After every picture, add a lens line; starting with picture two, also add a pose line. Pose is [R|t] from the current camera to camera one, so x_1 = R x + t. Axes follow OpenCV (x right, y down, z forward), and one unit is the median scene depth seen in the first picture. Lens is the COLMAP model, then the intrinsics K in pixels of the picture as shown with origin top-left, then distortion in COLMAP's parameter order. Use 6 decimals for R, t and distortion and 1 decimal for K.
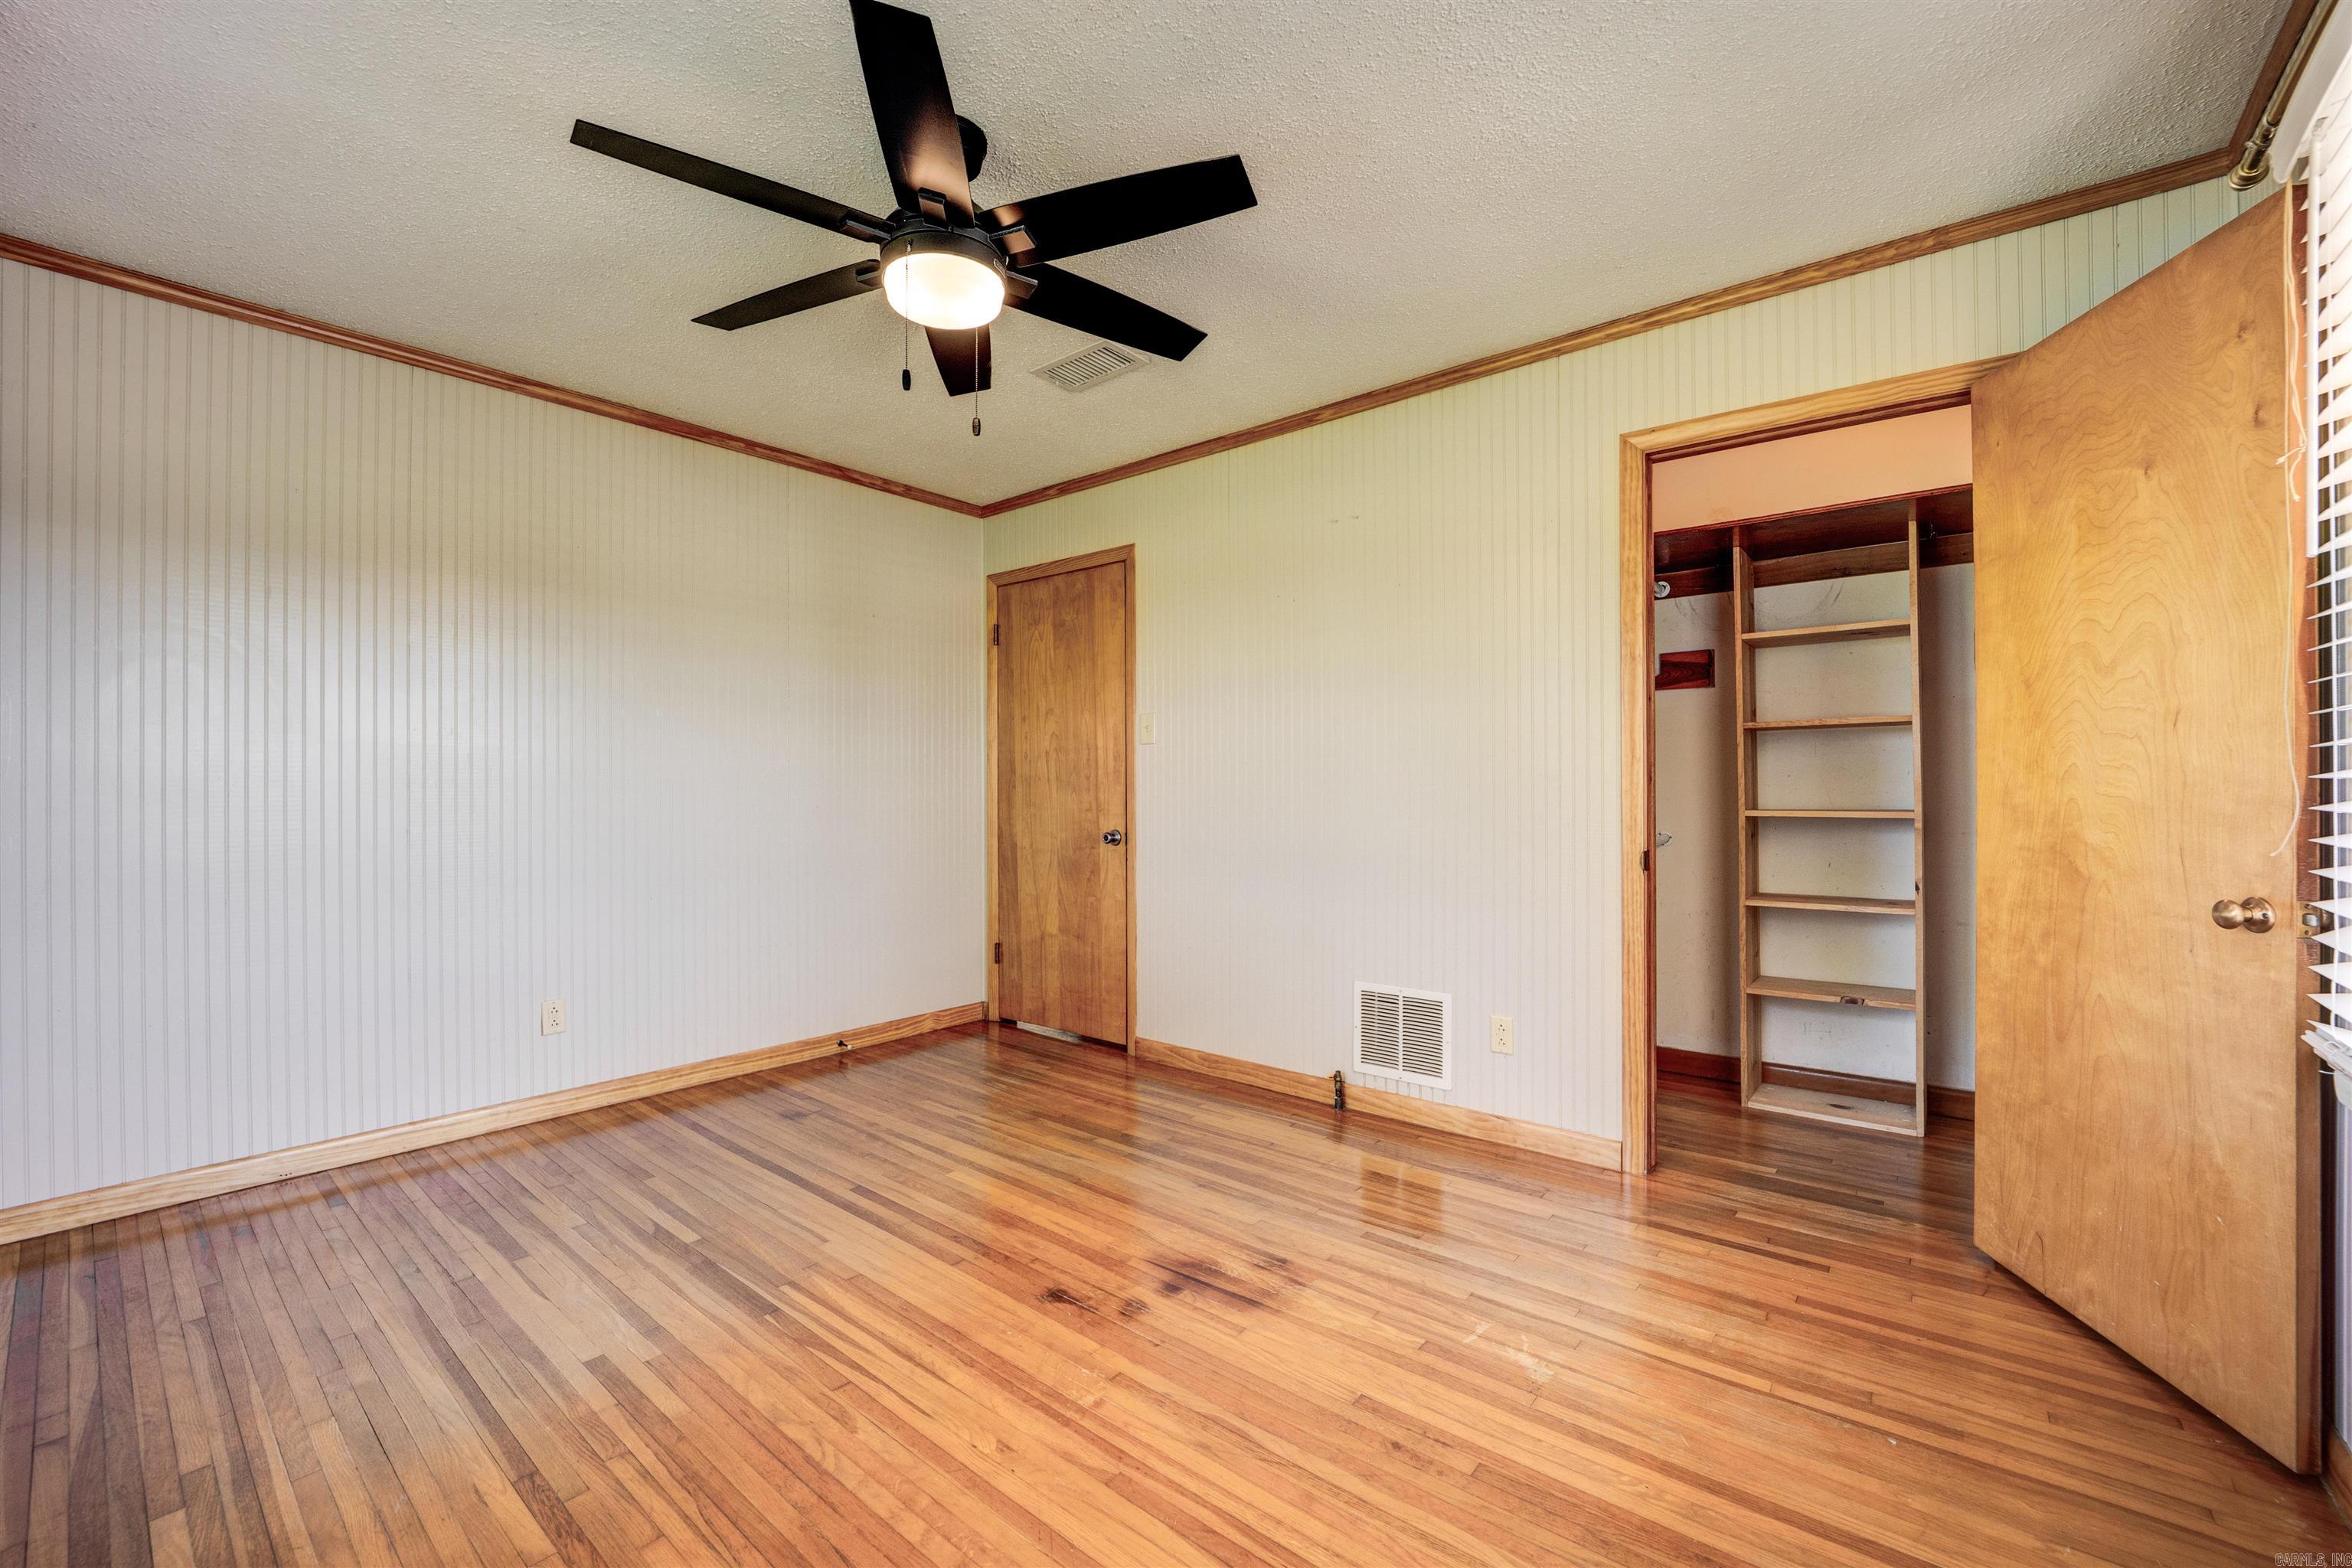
lens RADIAL K [[949.4, 0, 1175.4], [0, 949.4, 797.5], [0, 0, 1]] dist [-0.020874, -0.000363]
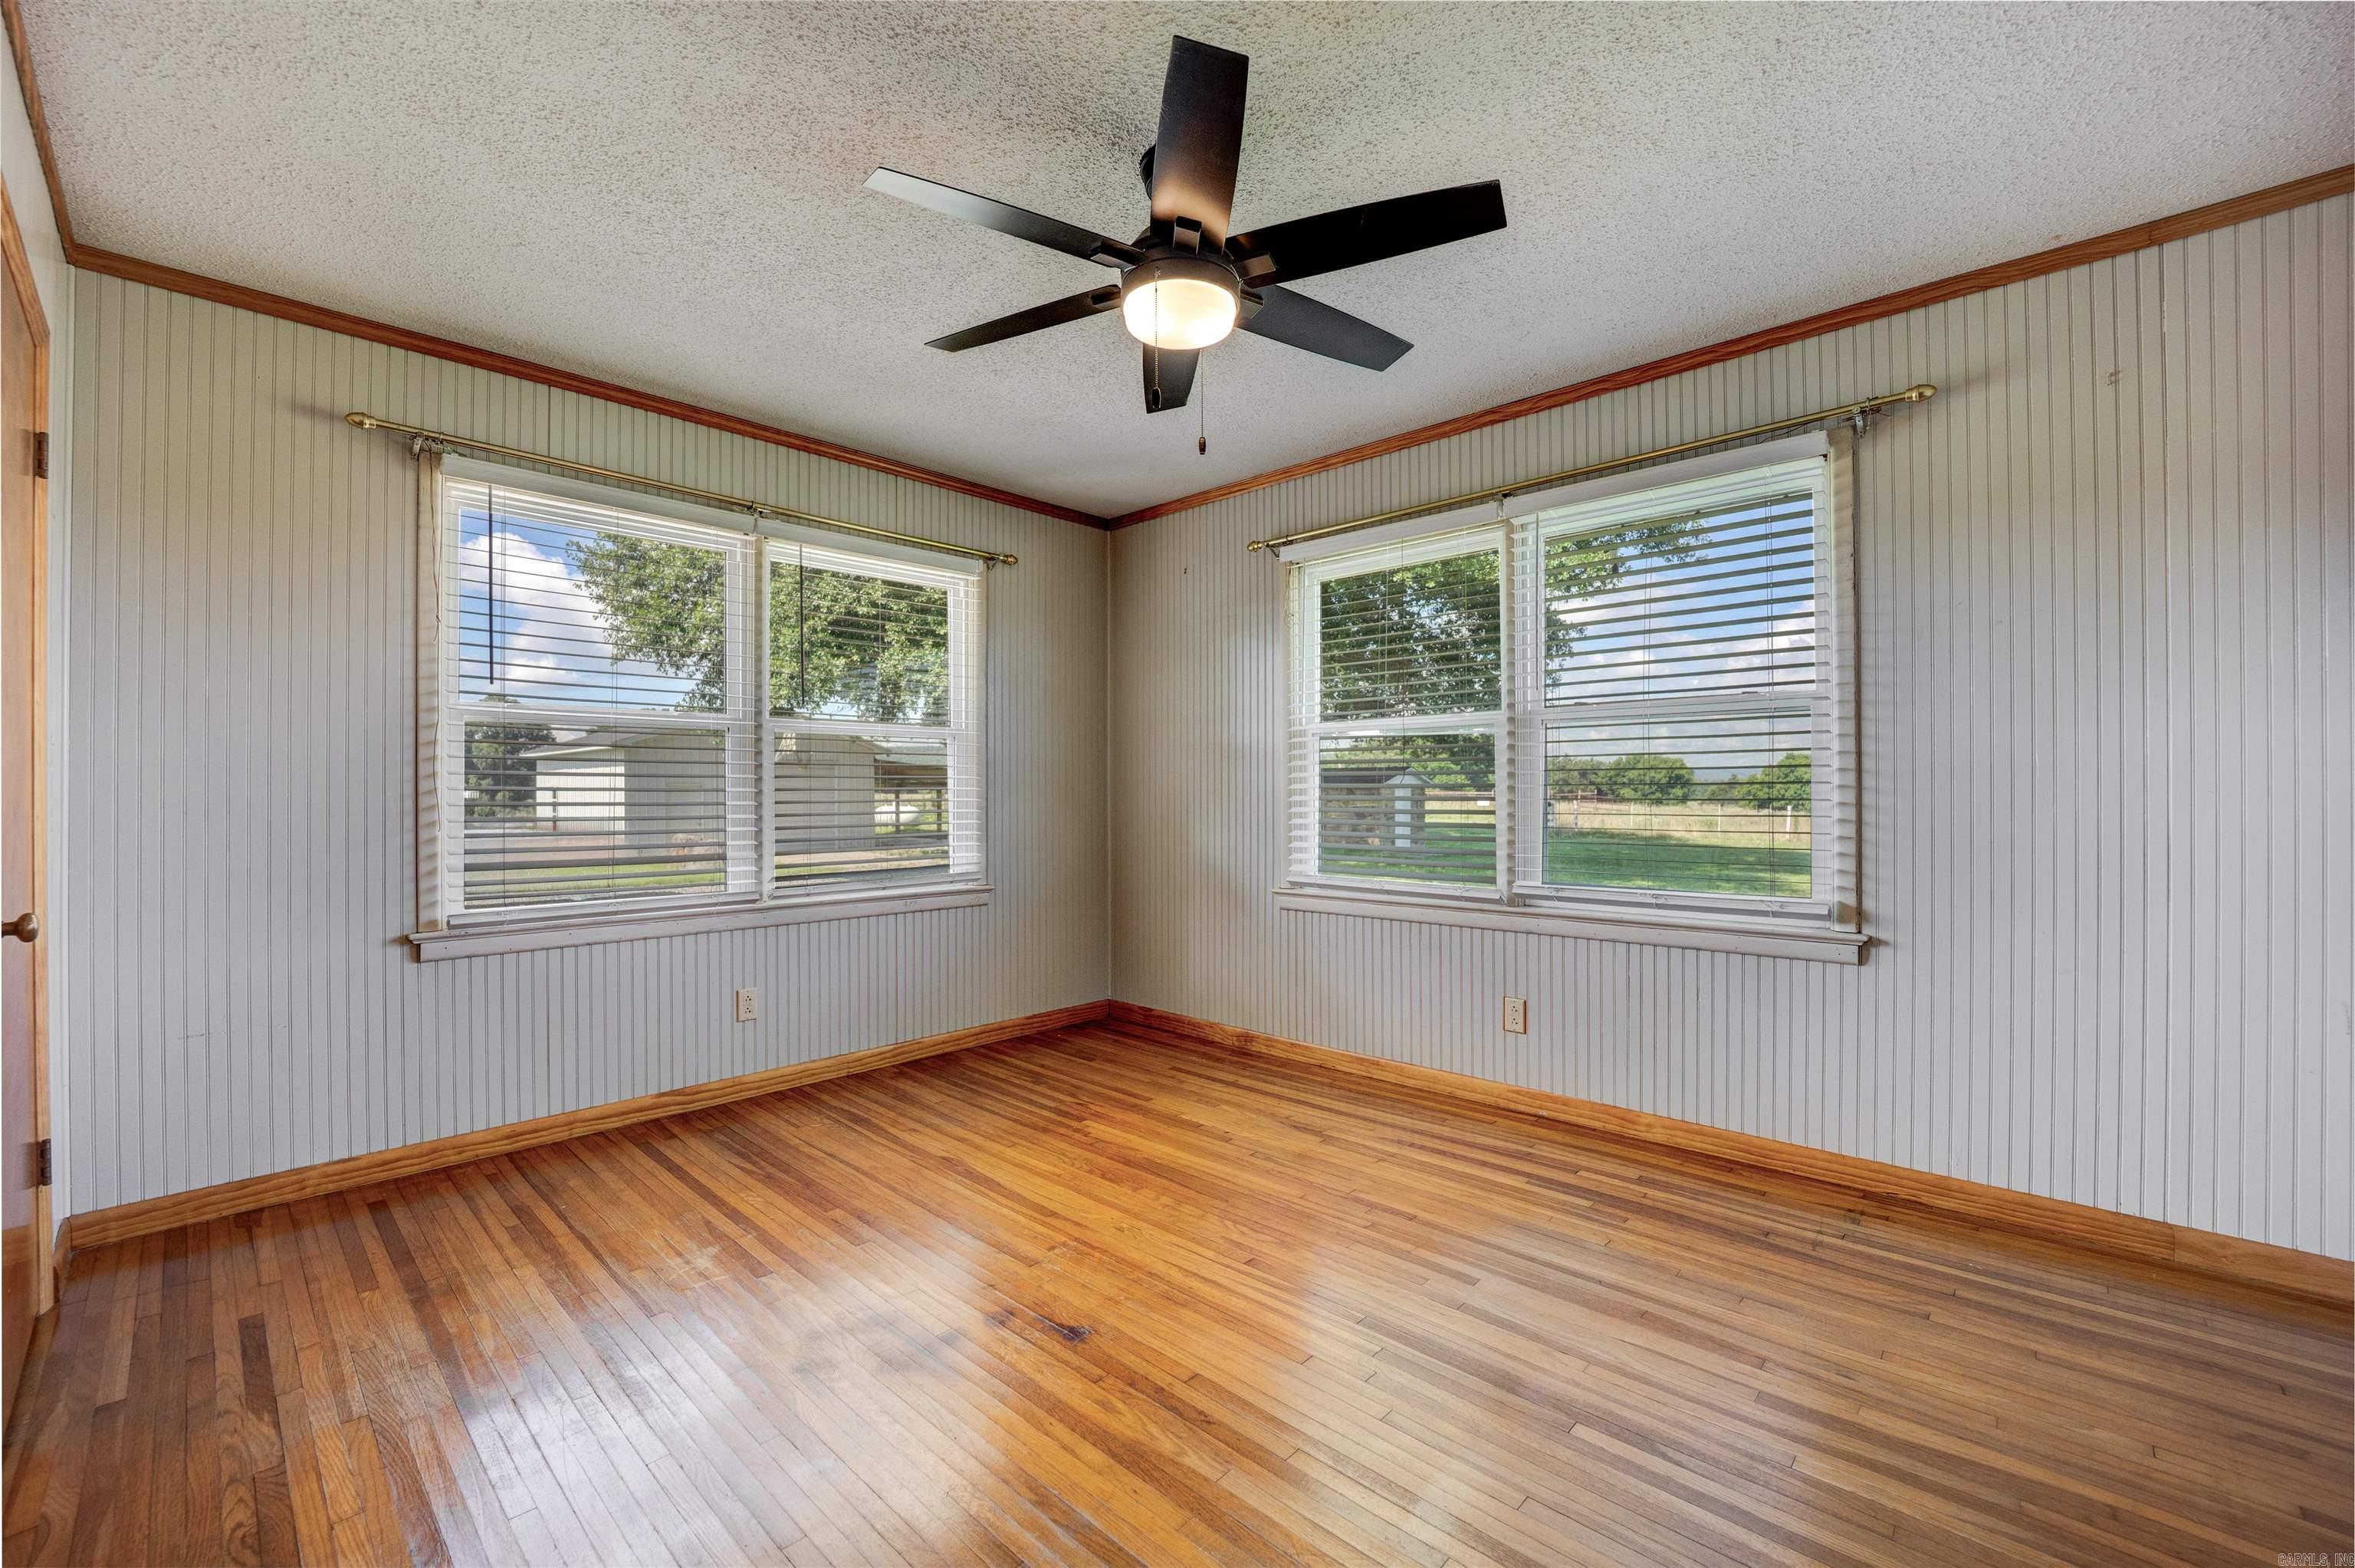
lens RADIAL K [[950.5, 0, 1176.9], [0, 950.5, 797.5], [0, 0, 1]] dist [-0.020874, -0.000363]
pose [[-0.997164, 0.002891, 0.075206, -0.315916], [0.002771, 0.999995, -0.001708, -0.001104], [-0.075211, -0.001495, -0.997167, 2.036610]]
